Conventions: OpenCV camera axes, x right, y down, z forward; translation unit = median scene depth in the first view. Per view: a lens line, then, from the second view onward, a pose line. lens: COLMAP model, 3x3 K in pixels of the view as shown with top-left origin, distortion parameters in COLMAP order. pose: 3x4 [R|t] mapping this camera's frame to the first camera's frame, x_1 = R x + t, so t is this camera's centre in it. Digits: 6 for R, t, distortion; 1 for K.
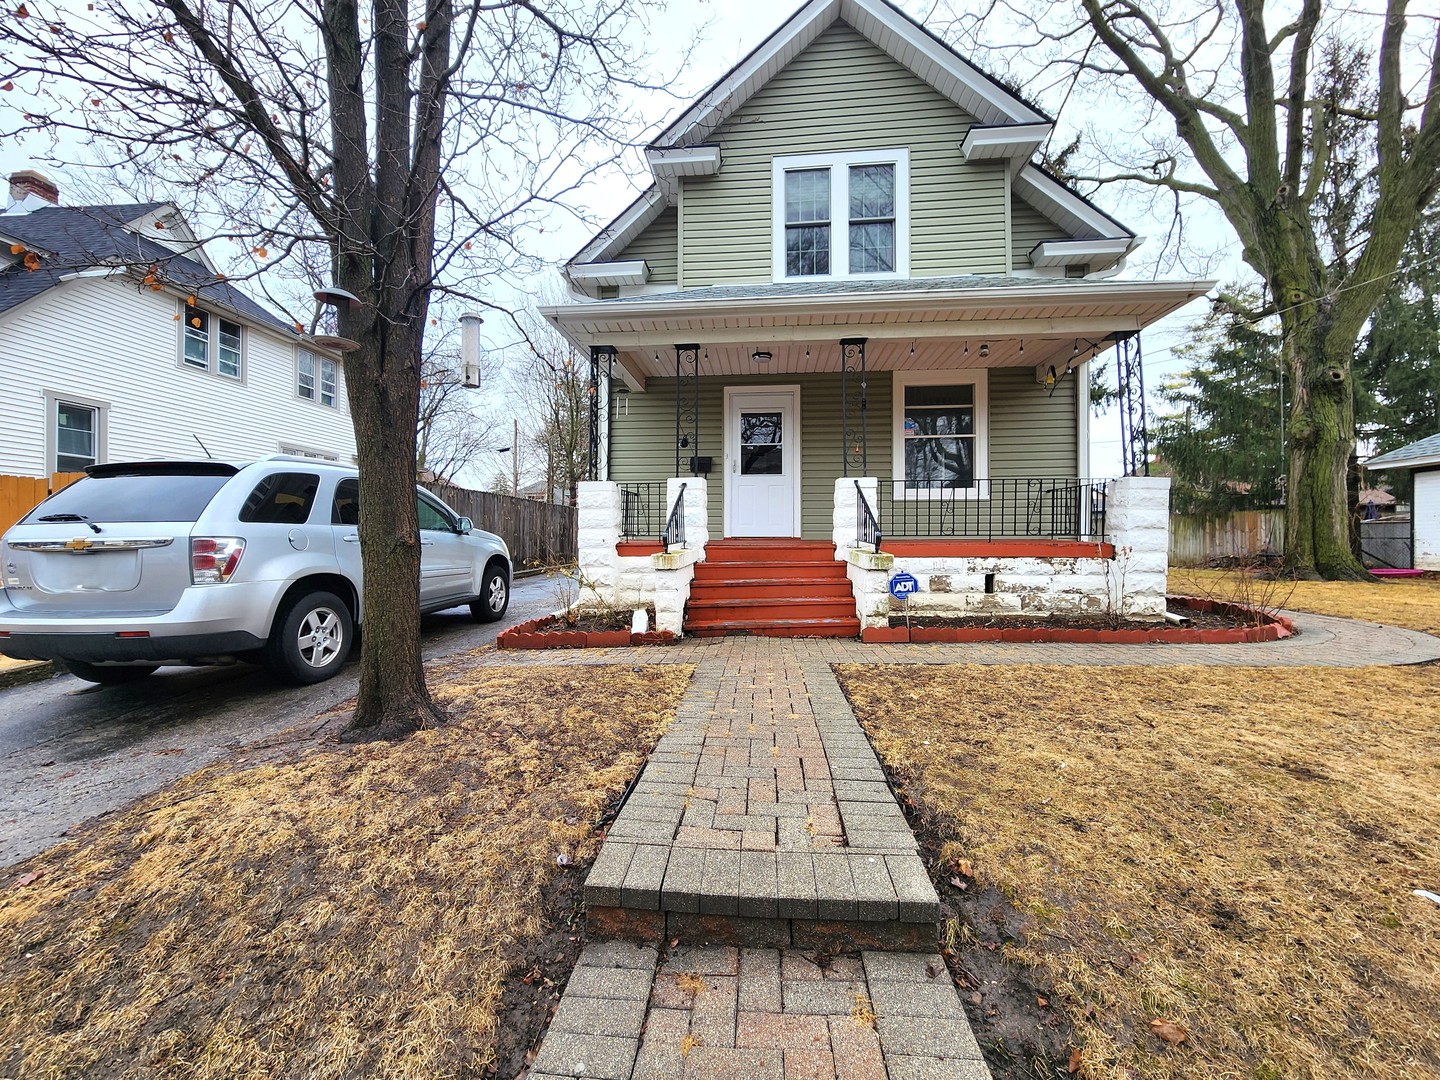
lens RADIAL K [[594.5, 0, 718.2], [0, 594.5, 540.2], [0, 0, 1]] dist [-0.000107, 0.001035]
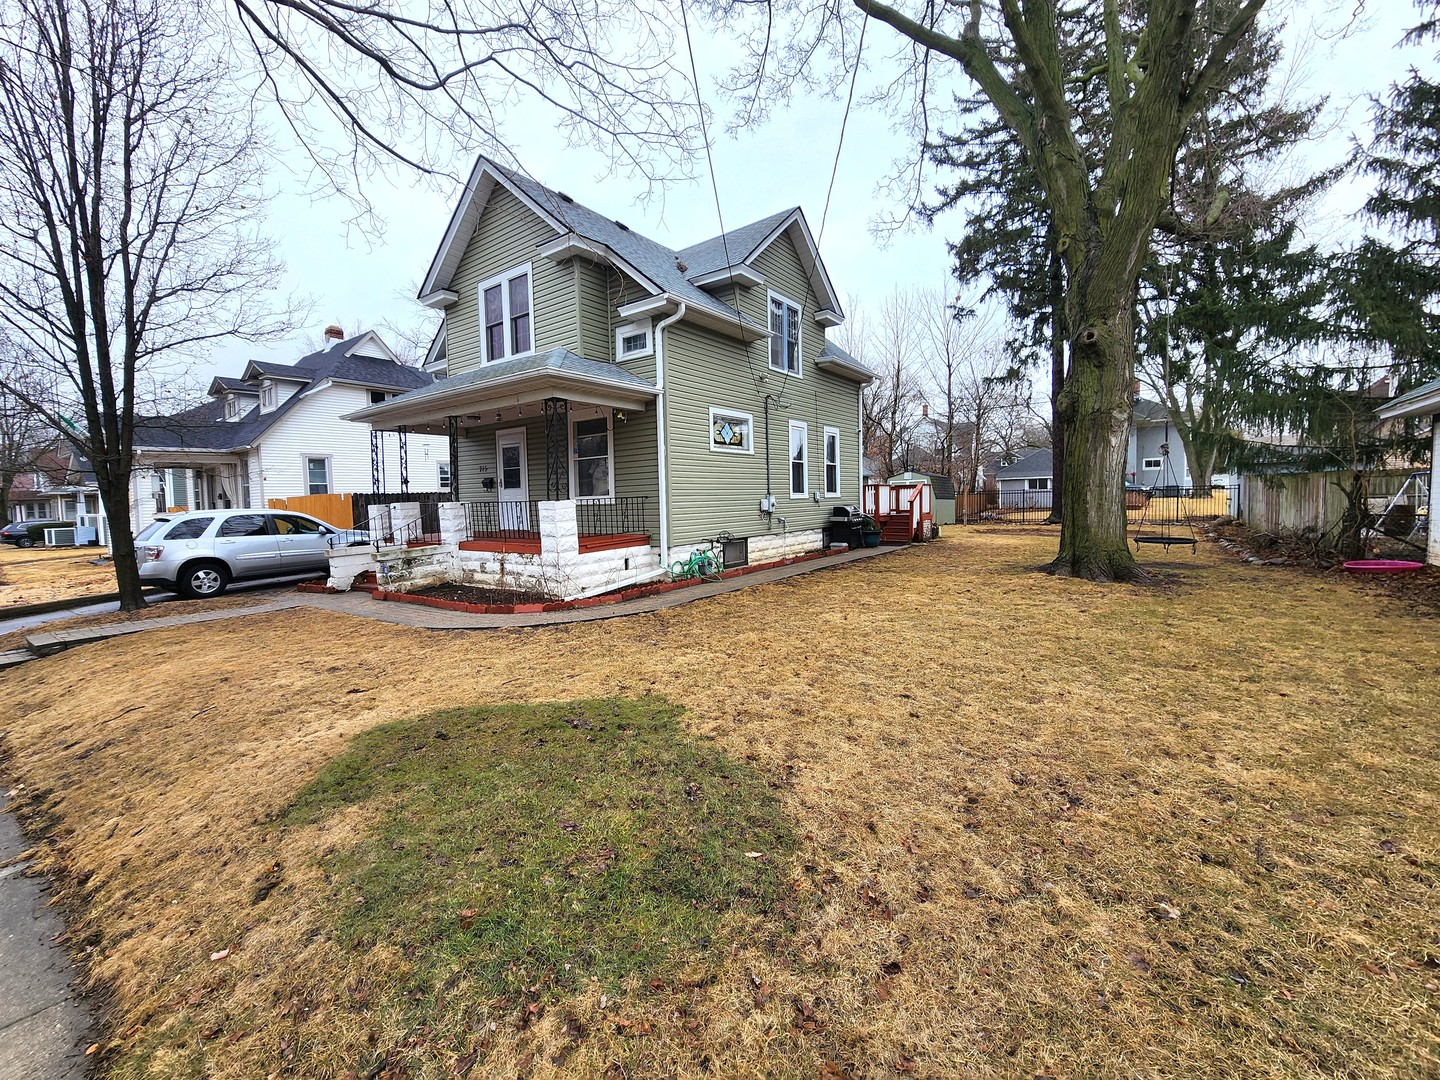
lens RADIAL K [[594.5, 0, 715.0], [0, 594.5, 543.1], [0, 0, 1]] dist [-0.000107, 0.001035]
pose [[0.856570, 0.016885, -0.515754, 1.419640], [0.024321, 0.997033, 0.073034, -0.077945], [0.515457, -0.075103, 0.853618, -0.037826]]
